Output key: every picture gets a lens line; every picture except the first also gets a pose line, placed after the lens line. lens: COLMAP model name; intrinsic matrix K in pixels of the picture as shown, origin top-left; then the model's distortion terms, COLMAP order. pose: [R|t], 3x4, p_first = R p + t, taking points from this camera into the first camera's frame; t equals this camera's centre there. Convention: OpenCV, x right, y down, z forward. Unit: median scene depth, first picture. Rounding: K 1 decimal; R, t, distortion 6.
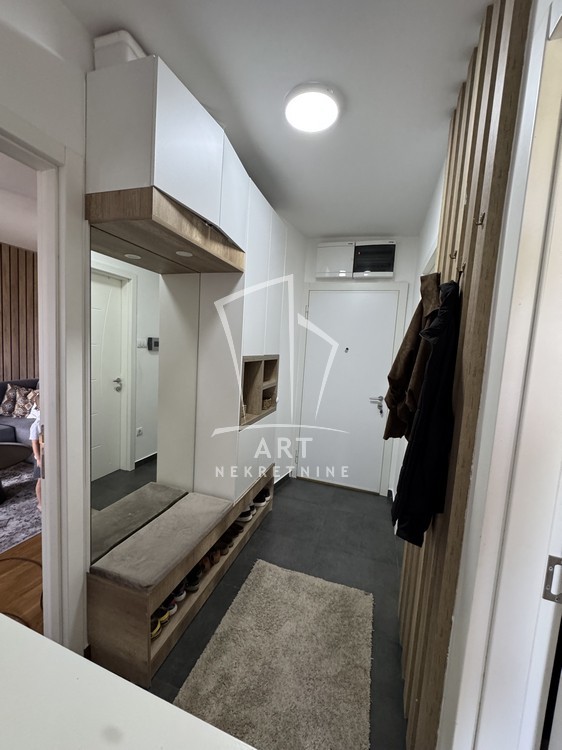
lens RADIAL K [[300.0, 0, 279.5], [0, 300.0, 374.9], [0, 0, 1]] dist [-0.001712, -0.000647]
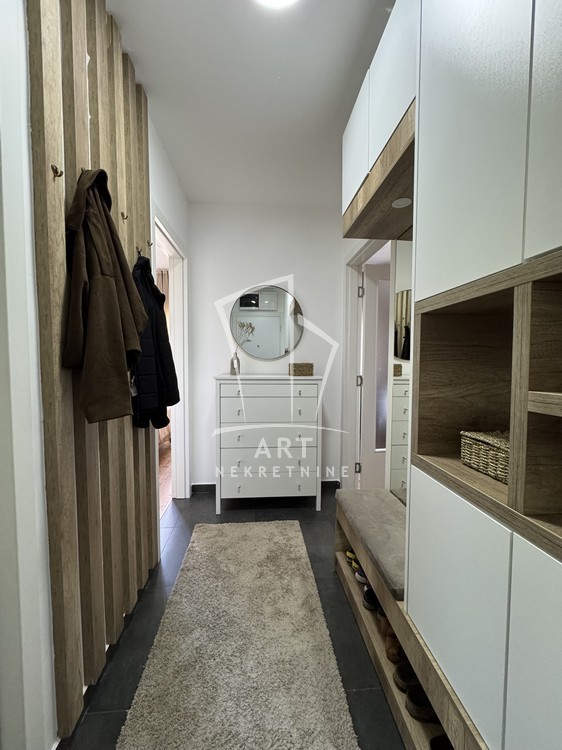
lens RADIAL K [[300.0, 0, 279.1], [0, 300.0, 372.8], [0, 0, 1]] dist [-0.001712, -0.000647]
pose [[-0.917349, -0.050156, -0.394912, 0.275131], [-0.100713, 0.988999, 0.108341, 0.020415], [0.385134, 0.139159, -0.912308, 1.457319]]
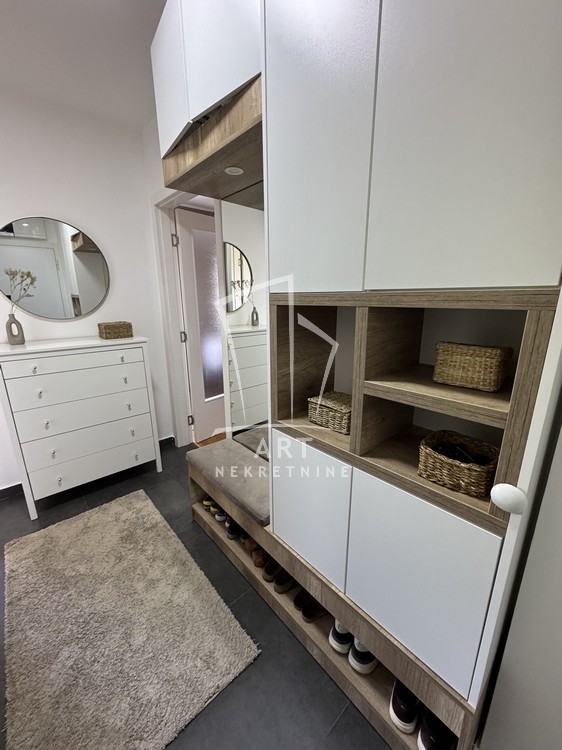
lens RADIAL K [[300.0, 0, 282.7], [0, 300.0, 374.0], [0, 0, 1]] dist [-0.001712, -0.000647]
pose [[-0.489770, 0.160891, -0.856878, 0.371230], [-0.111281, 0.963250, 0.244469, -0.059287], [0.864721, 0.215088, -0.453867, 1.379811]]
